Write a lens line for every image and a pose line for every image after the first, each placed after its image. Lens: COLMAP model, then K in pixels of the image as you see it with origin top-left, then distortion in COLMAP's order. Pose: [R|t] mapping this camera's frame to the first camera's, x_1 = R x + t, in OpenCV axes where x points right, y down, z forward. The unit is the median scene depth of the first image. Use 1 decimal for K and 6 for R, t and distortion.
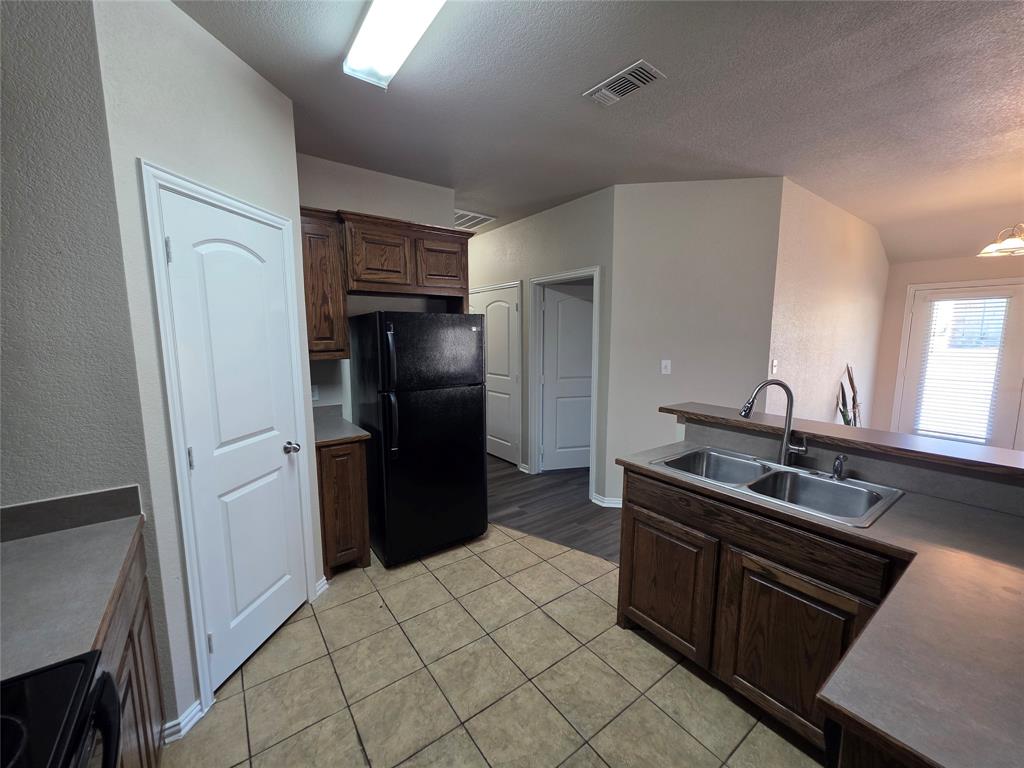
lens RADIAL K [[406.4, 0, 512.0], [0, 406.4, 384.0], [0, 0, 1]] dist [0.000296, -0.000013]
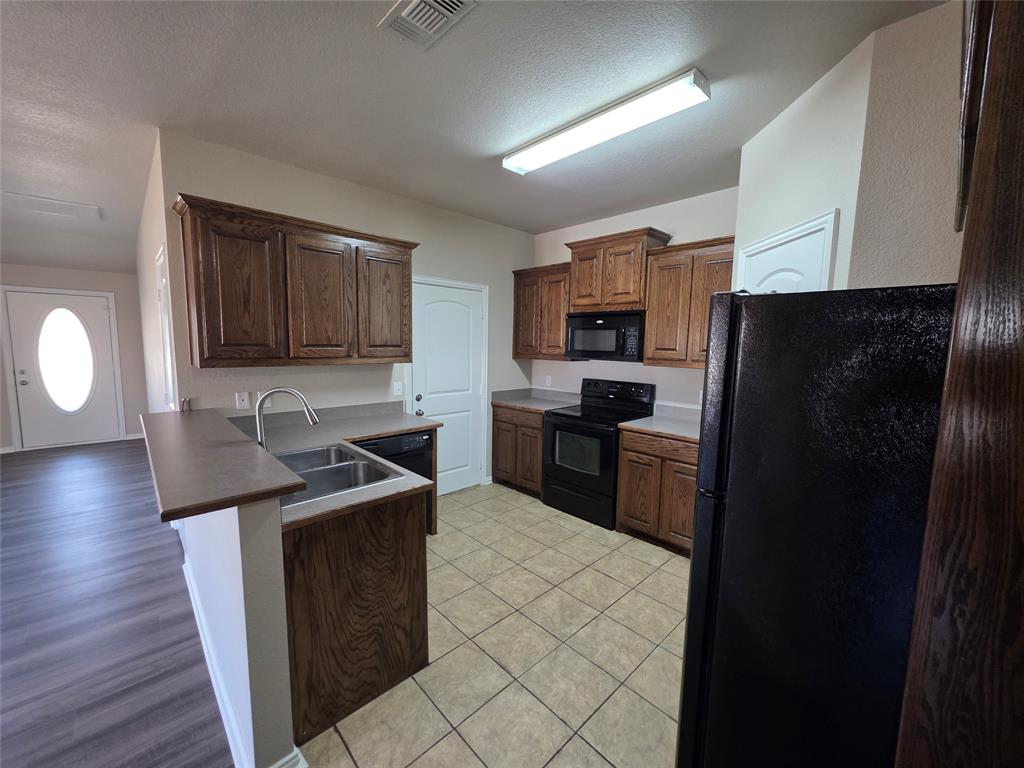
lens RADIAL K [[406.4, 0, 512.0], [0, 406.4, 384.0], [0, 0, 1]] dist [0.000296, -0.000013]
pose [[-0.991784, -0.002241, -0.127903, 0.214143], [-0.031886, 0.972618, 0.230214, -0.255216], [0.123885, 0.232401, -0.964698, 1.963778]]
